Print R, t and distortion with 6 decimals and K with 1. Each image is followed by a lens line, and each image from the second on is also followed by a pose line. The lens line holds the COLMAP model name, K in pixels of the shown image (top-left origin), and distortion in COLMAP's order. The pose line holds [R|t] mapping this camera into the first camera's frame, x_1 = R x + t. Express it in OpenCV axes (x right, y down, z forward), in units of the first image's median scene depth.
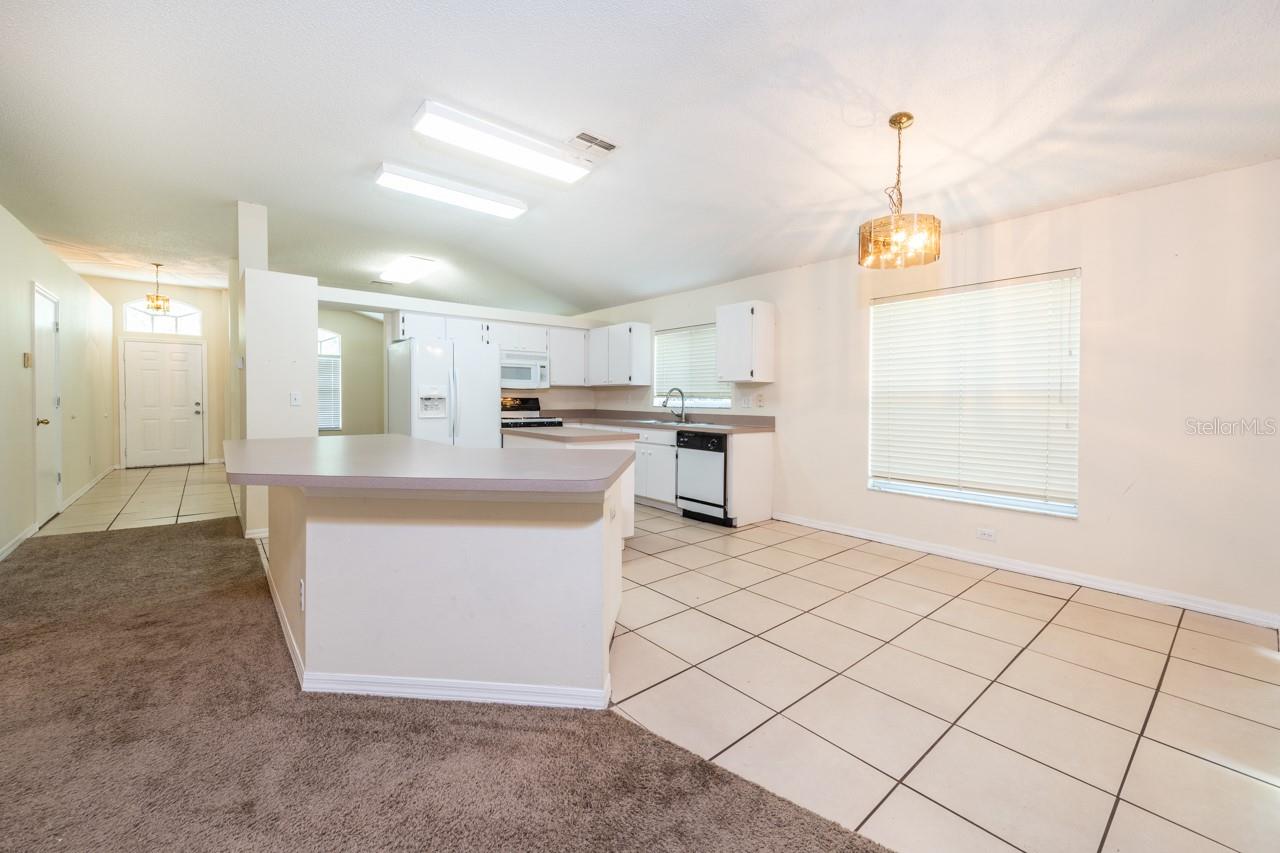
lens RADIAL K [[512.8, 0, 630.2], [0, 512.8, 407.1], [0, 0, 1]] dist [0.015132, -0.000393]
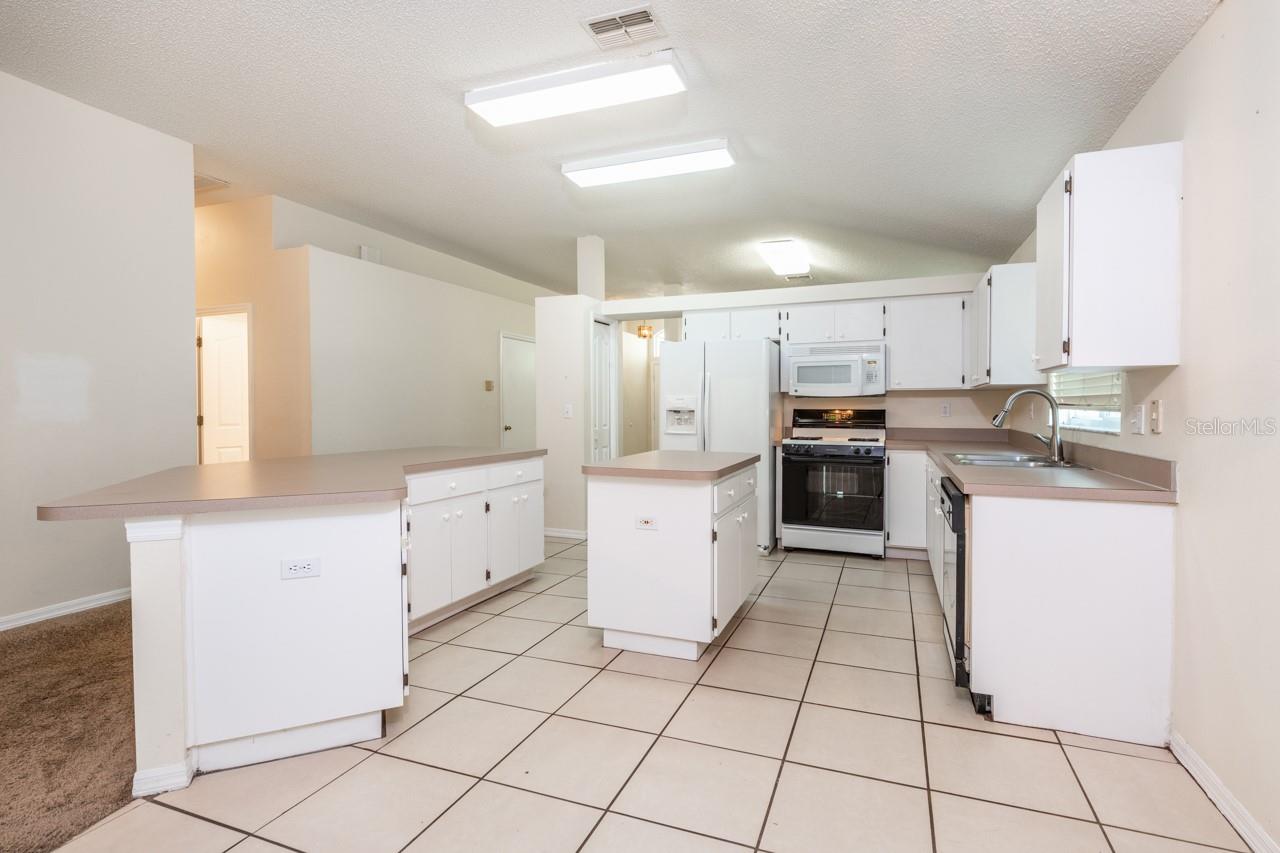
lens RADIAL K [[598.3, 0, 651.4], [0, 598.3, 419.1], [0, 0, 1]] dist [0.004183, -0.000124]
pose [[0.493325, 0.011049, -0.869775, 0.447917], [-0.011246, 0.999917, 0.006323, -0.009213], [0.869772, 0.006662, 0.493408, 0.472190]]
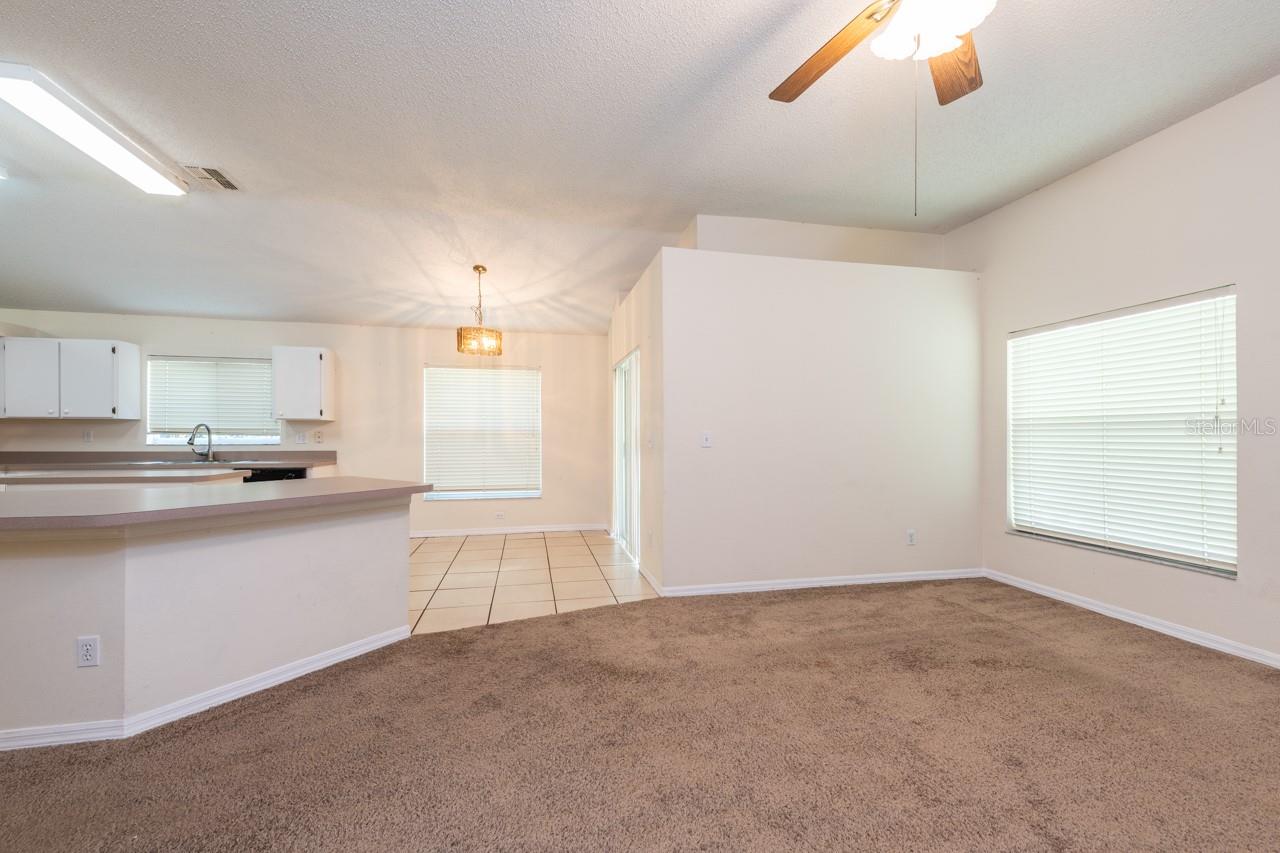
lens RADIAL K [[512.8, 0, 636.6], [0, 512.8, 431.7], [0, 0, 1]] dist [0.015132, -0.000393]
pose [[0.466687, 0.004205, 0.884413, -0.408929], [0.016209, 0.999780, -0.013306, 0.002068], [-0.884274, 0.020546, 0.466516, -0.123878]]
